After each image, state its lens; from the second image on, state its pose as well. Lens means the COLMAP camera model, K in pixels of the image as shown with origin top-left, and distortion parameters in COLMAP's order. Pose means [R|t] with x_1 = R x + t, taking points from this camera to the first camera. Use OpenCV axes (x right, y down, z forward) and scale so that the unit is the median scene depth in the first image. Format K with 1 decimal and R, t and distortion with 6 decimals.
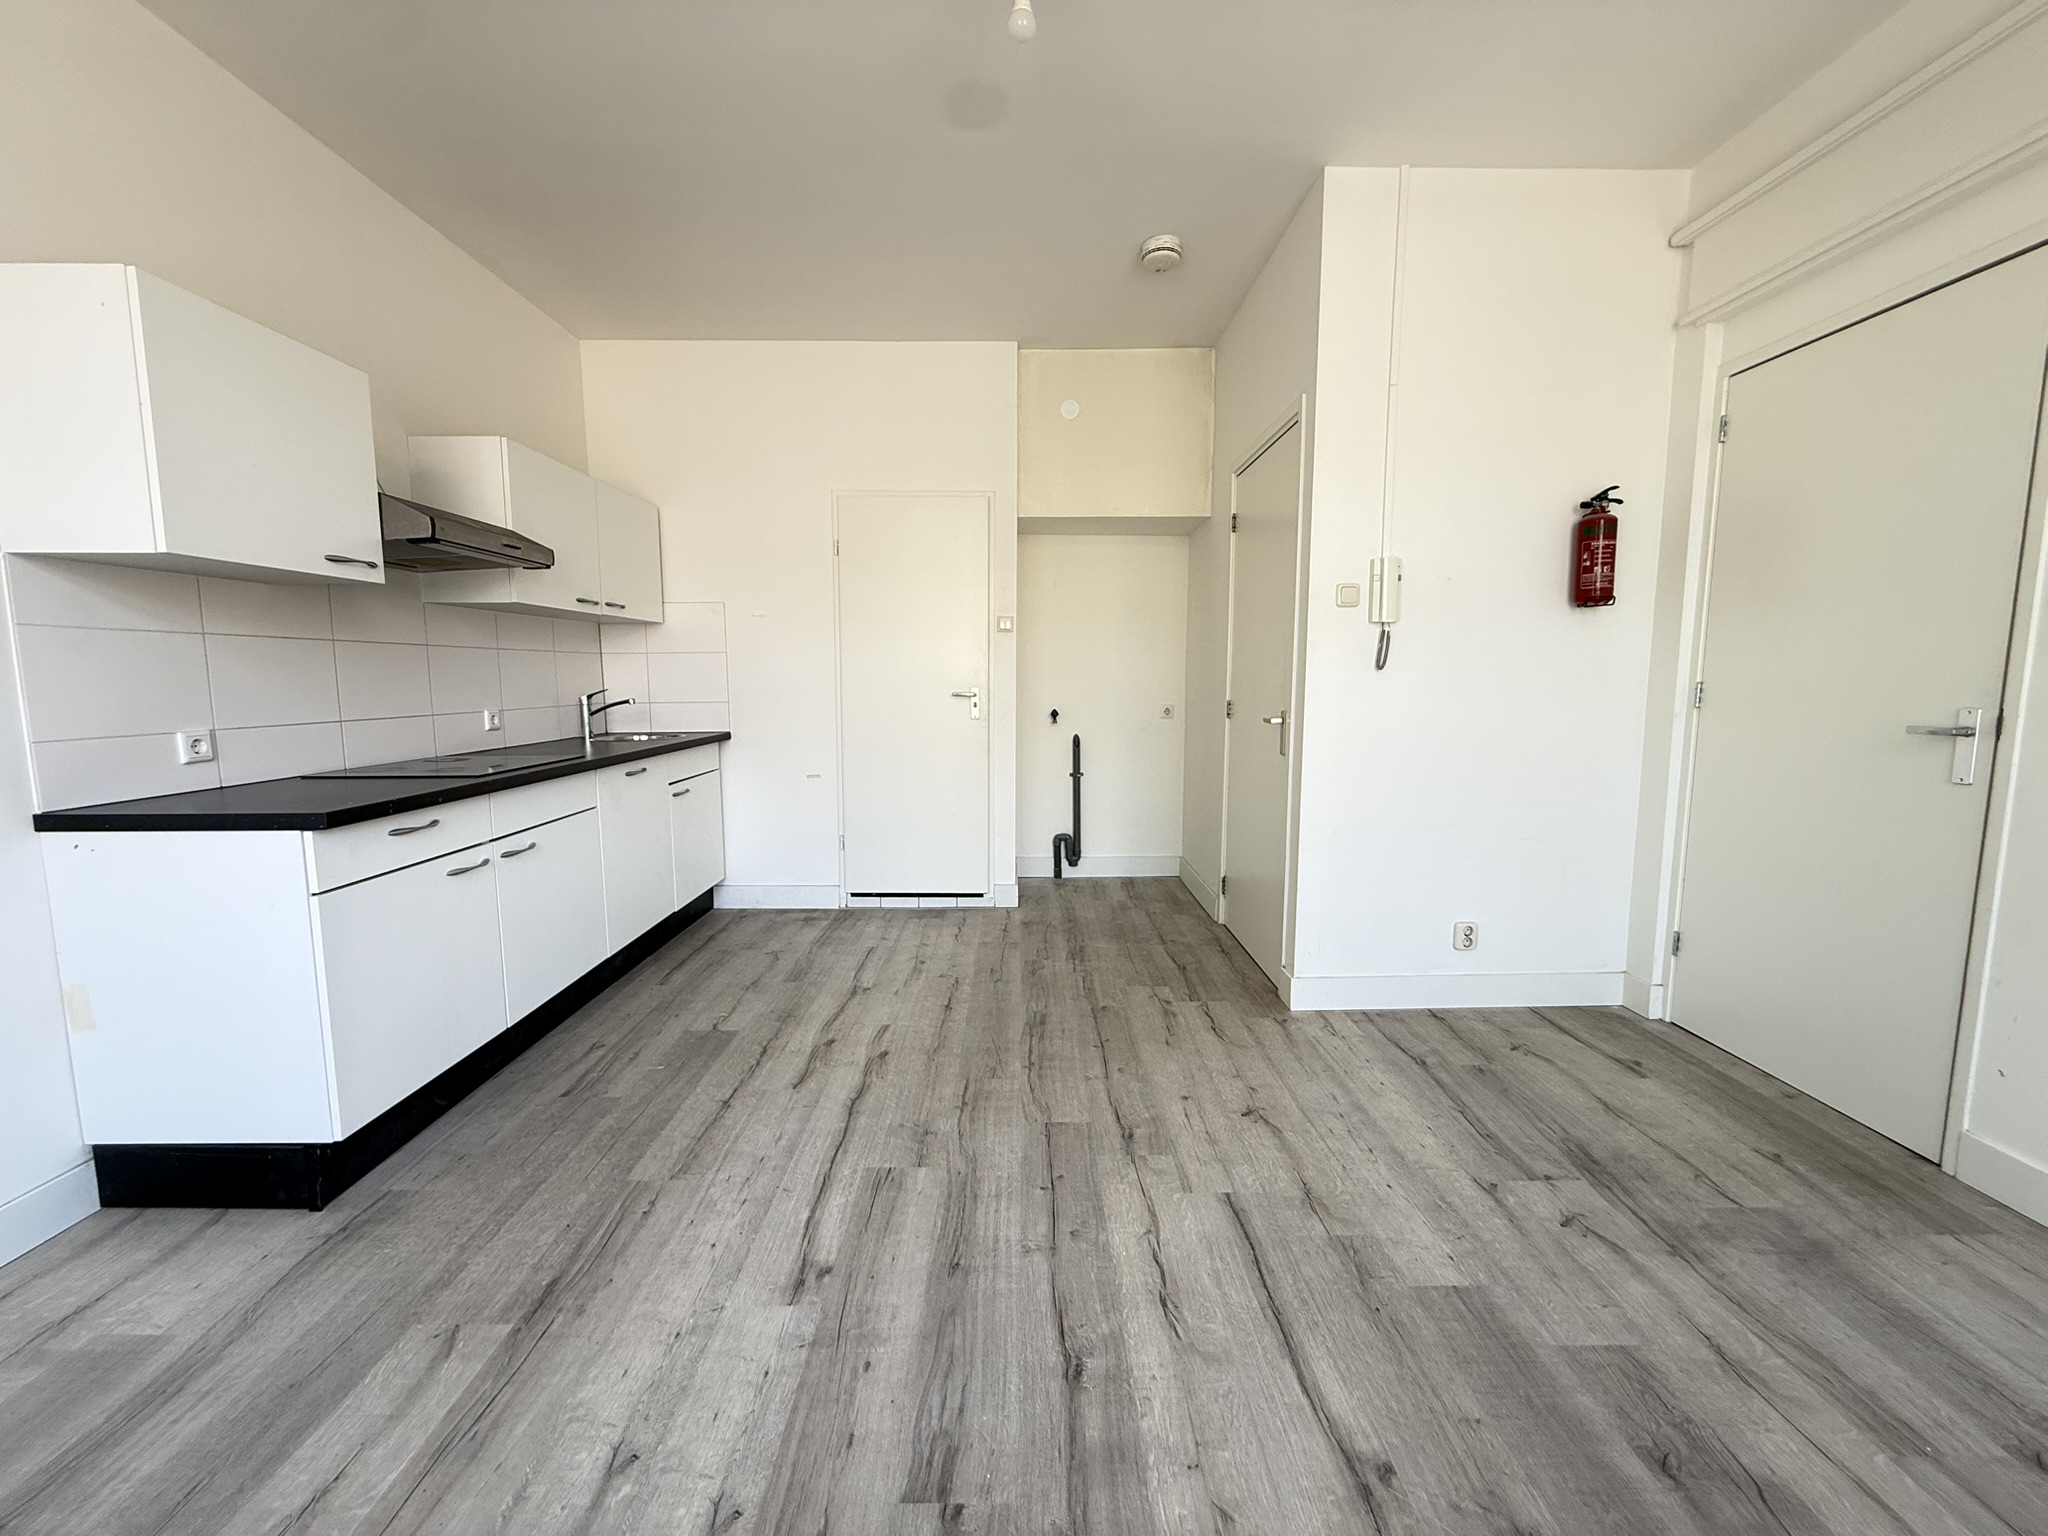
lens RADIAL K [[809.6, 0, 1021.9], [0, 809.6, 777.6], [0, 0, 1]] dist [-0.001572, -0.000201]
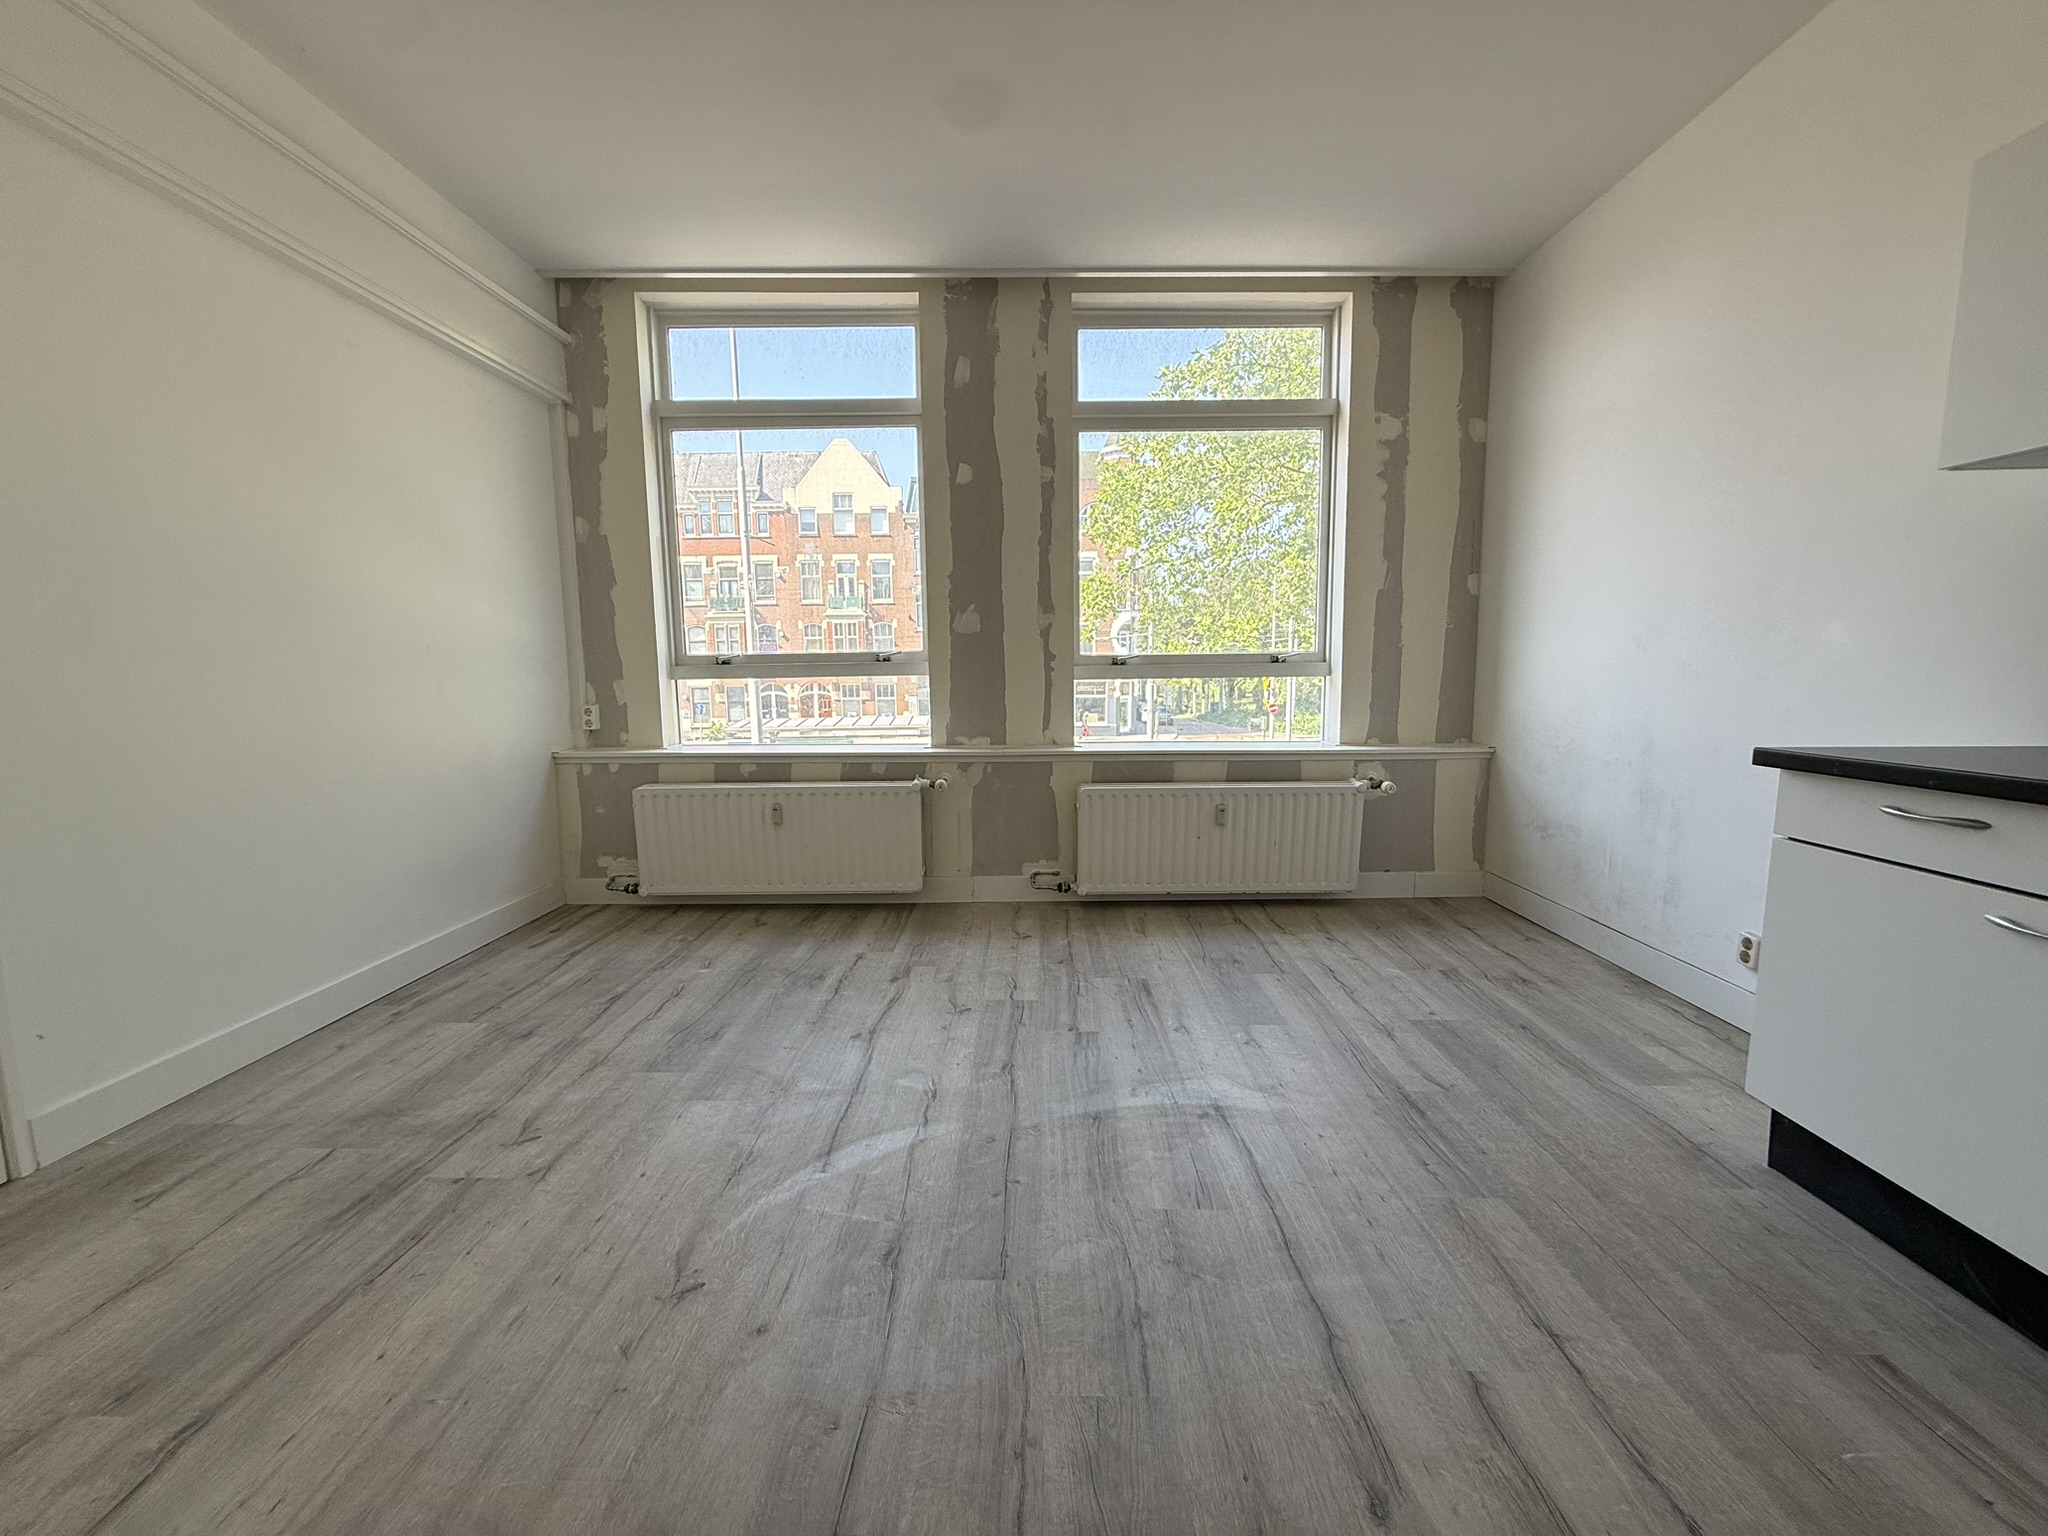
lens RADIAL K [[809.6, 0, 998.4], [0, 809.6, 766.4], [0, 0, 1]] dist [-0.001572, -0.000201]
pose [[-0.998681, 0.005186, 0.051074, -0.001868], [0.017613, 0.969110, 0.245998, -0.184354], [-0.048221, 0.246573, -0.967924, 1.926117]]
